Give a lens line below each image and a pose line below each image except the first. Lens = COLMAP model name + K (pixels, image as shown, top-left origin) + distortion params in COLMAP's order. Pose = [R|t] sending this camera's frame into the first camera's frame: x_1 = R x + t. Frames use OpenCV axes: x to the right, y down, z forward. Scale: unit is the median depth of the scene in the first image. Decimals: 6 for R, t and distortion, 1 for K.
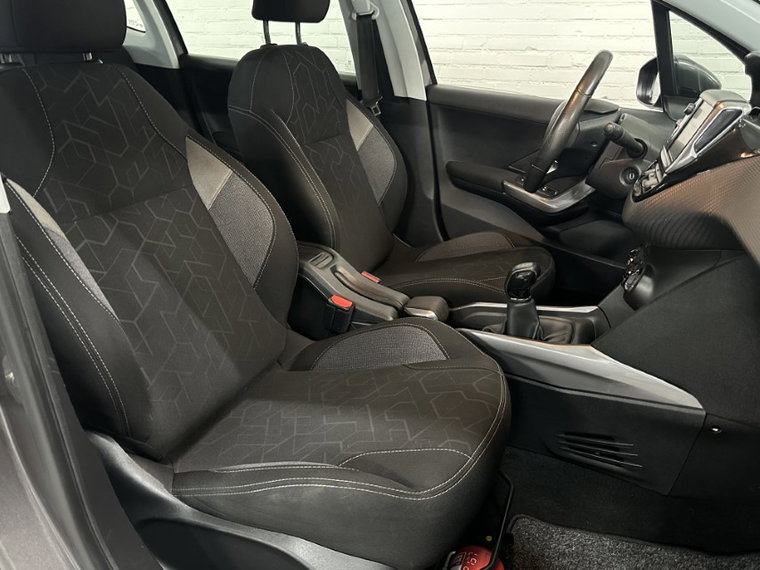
lens RADIAL K [[572.4, 0, 380.8], [0, 572.4, 293.4], [0, 0, 1]] dist [0.080500, -0.154619]
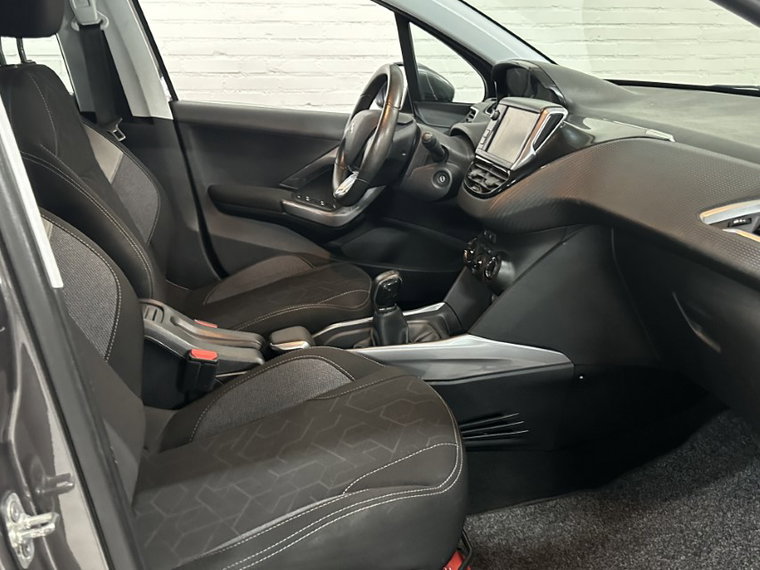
lens RADIAL K [[735.8, 0, 380.0], [0, 735.8, 285.0], [0, 0, 1]] dist [0.091725, -0.238177]
pose [[0.838387, -0.178027, 0.515184, -0.306501], [0.219780, 0.975331, -0.020625, -0.004781], [-0.498803, 0.130519, 0.856831, -0.072132]]
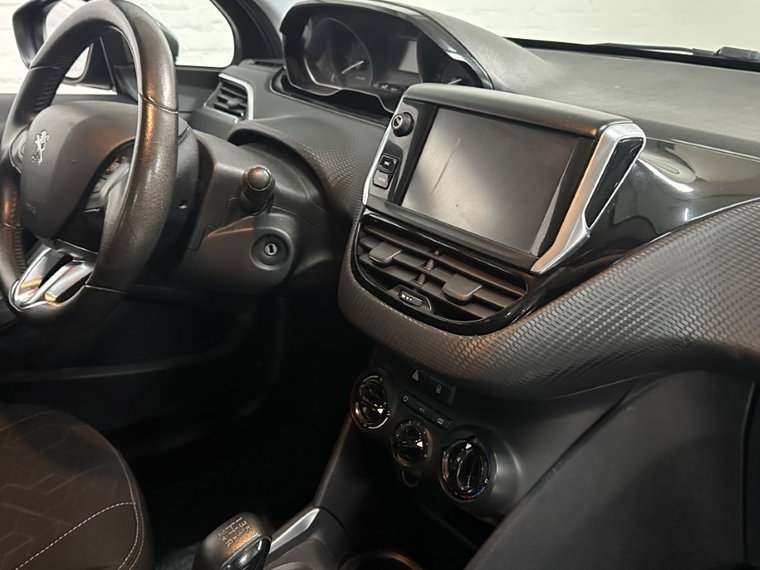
lens RADIAL K [[735.8, 0, 380.0], [0, 735.8, 285.0], [0, 0, 1]] dist [0.091725, -0.238177]
pose [[0.468445, -0.328481, 0.820159, -0.056103], [0.310047, 0.930394, 0.195544, -0.203850], [-0.827303, 0.162686, 0.537683, 0.425491]]
